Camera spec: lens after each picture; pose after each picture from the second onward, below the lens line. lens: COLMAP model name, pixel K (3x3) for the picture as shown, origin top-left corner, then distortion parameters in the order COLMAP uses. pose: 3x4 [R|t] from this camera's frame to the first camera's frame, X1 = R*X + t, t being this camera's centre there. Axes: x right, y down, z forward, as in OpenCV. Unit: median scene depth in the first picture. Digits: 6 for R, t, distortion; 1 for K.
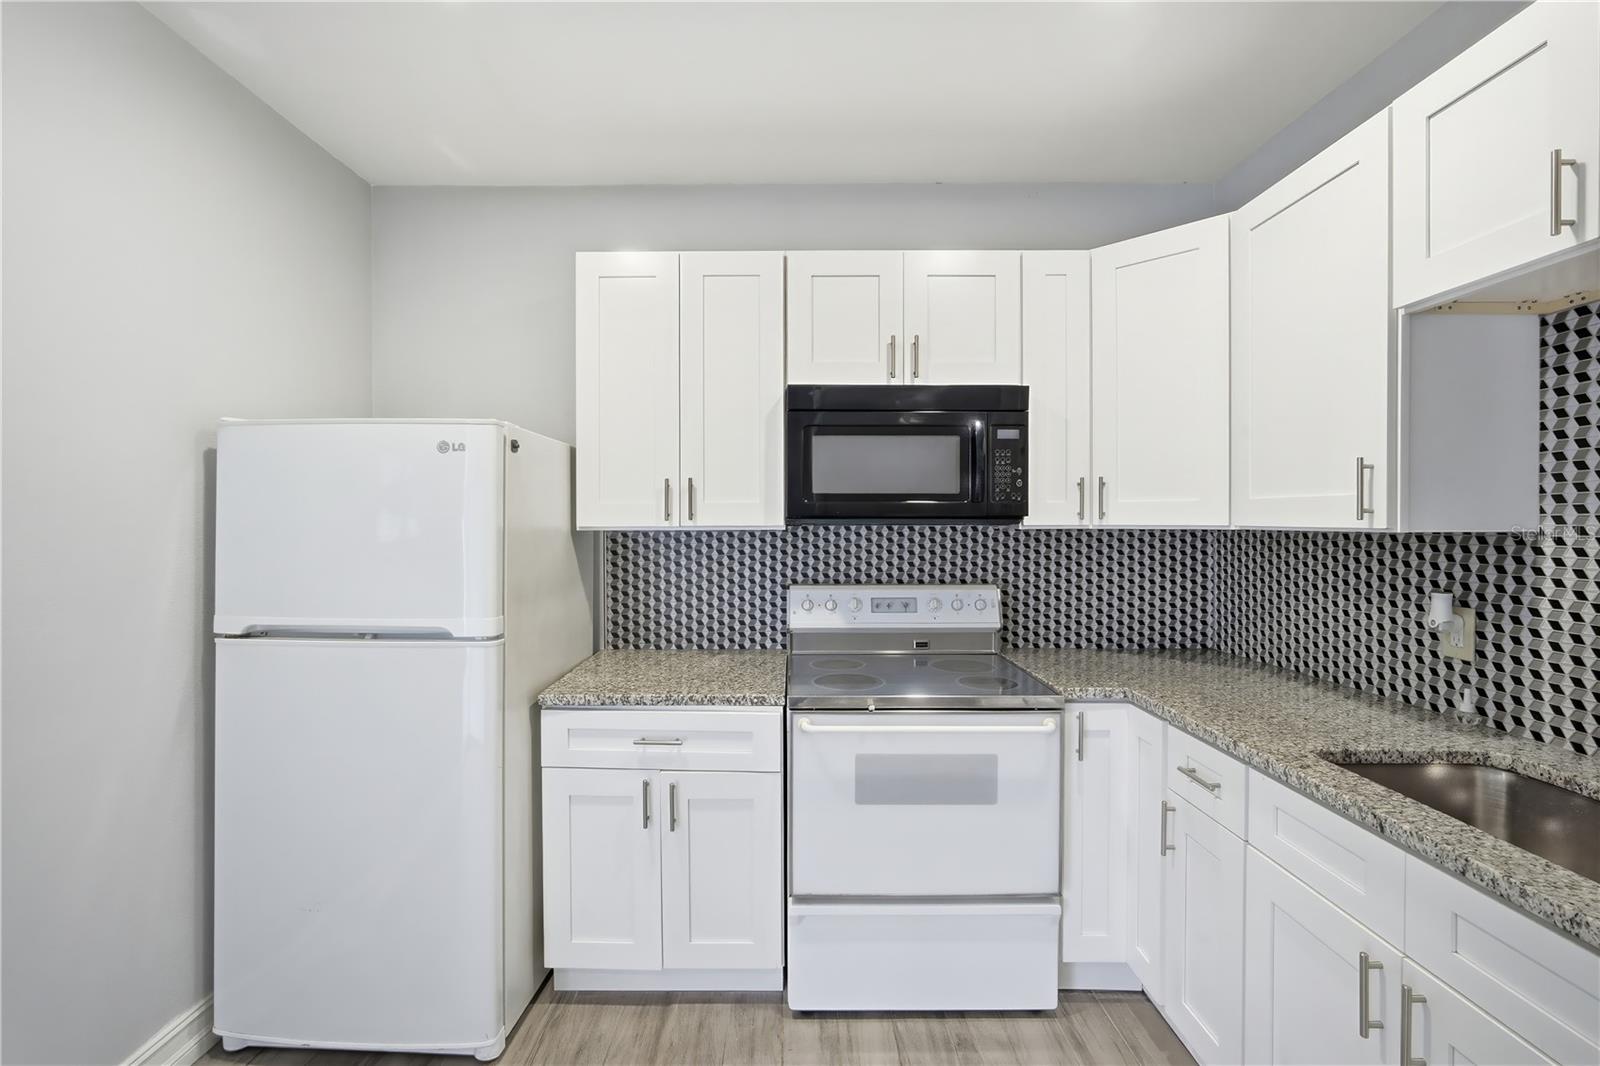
lens RADIAL K [[701.2, 0, 803.2], [0, 701.2, 528.0], [0, 0, 1]] dist [-0.017013, 0.004287]
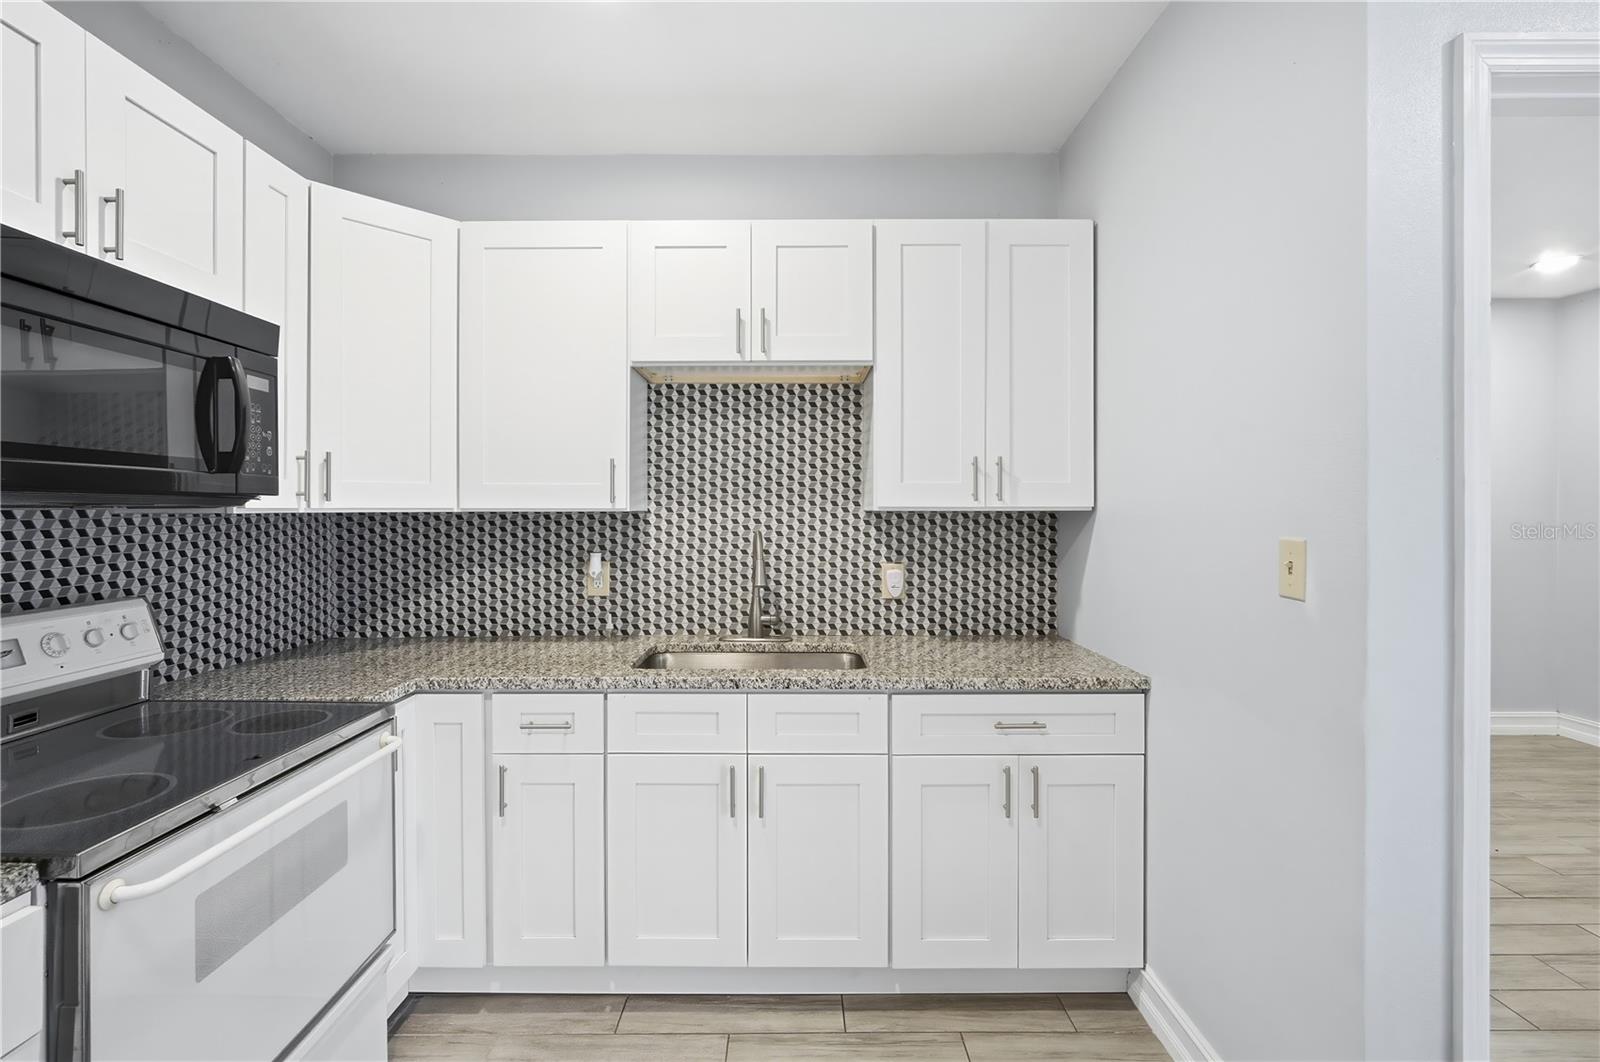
lens RADIAL K [[701.2, 0, 792.4], [0, 701.2, 510.6], [0, 0, 1]] dist [-0.017013, 0.004287]
pose [[0.009008, -0.001898, 0.999958, -0.488570], [0.010115, 0.999947, 0.001807, 0.004491], [-0.999908, 0.010098, 0.009027, 0.483697]]
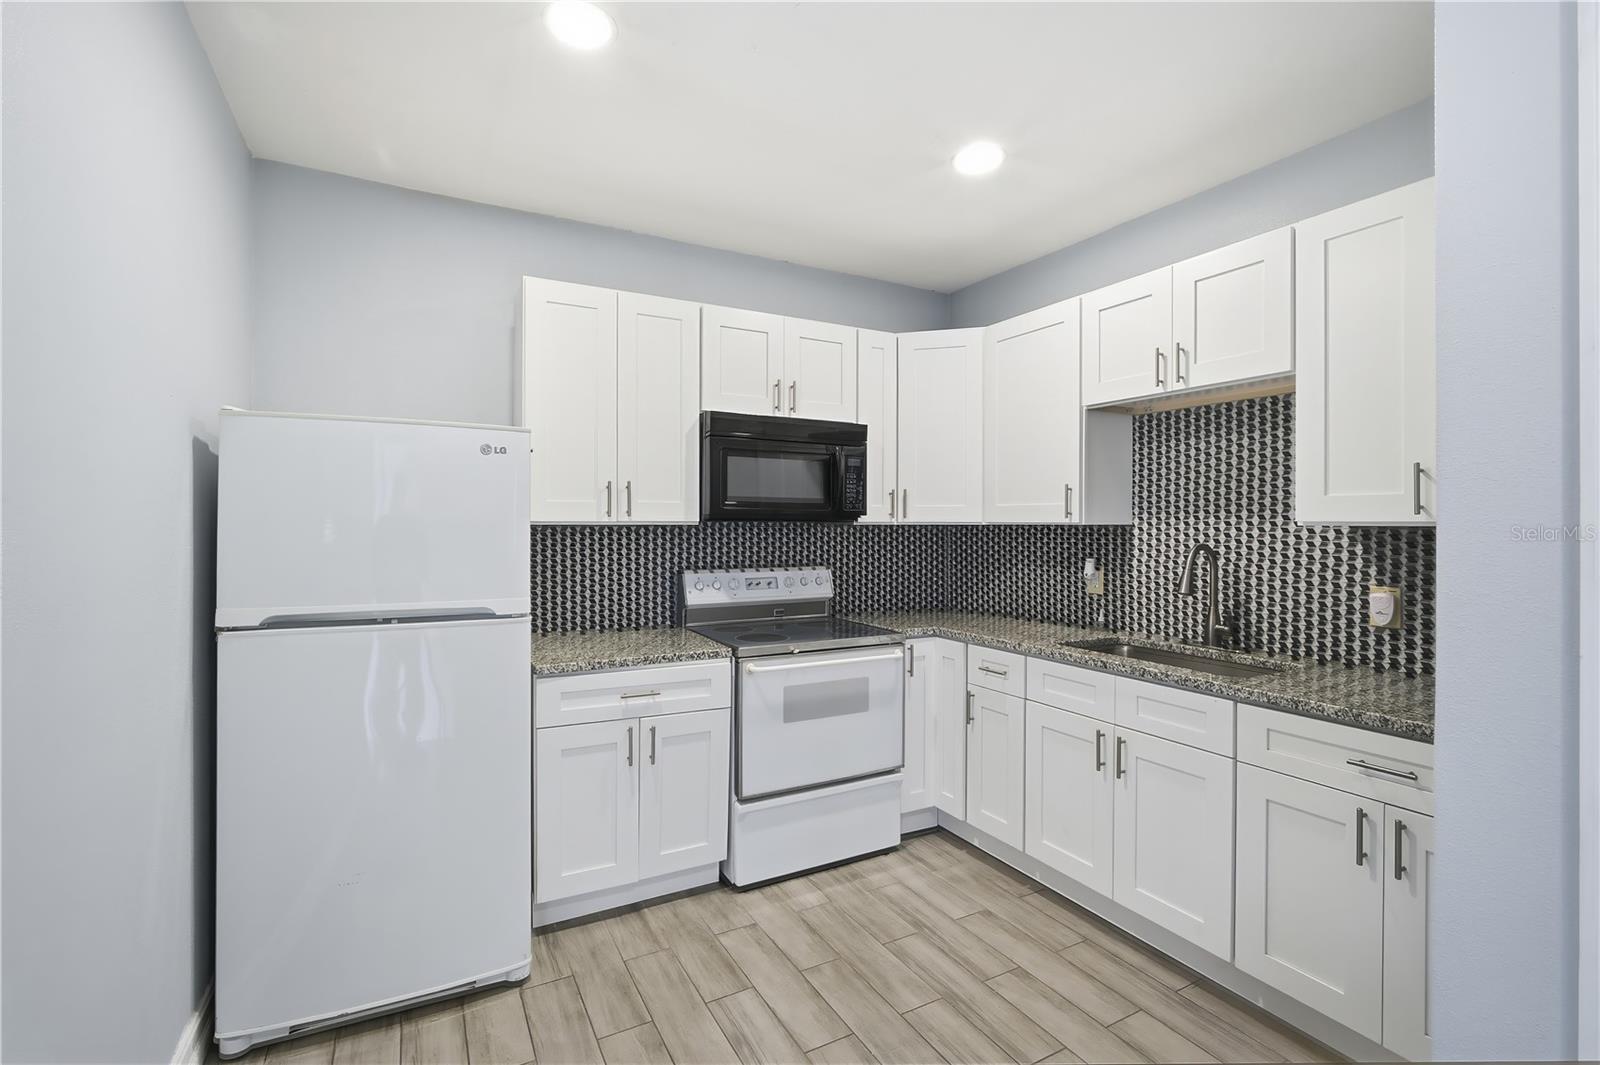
lens RADIAL K [[701.2, 0, 803.5], [0, 701.2, 527.8], [0, 0, 1]] dist [-0.017013, 0.004287]
pose [[0.877316, 0.000585, 0.479913, -0.544368], [0.001095, 0.999994, -0.003222, 0.014598], [-0.479912, 0.003352, 0.877310, -0.226074]]
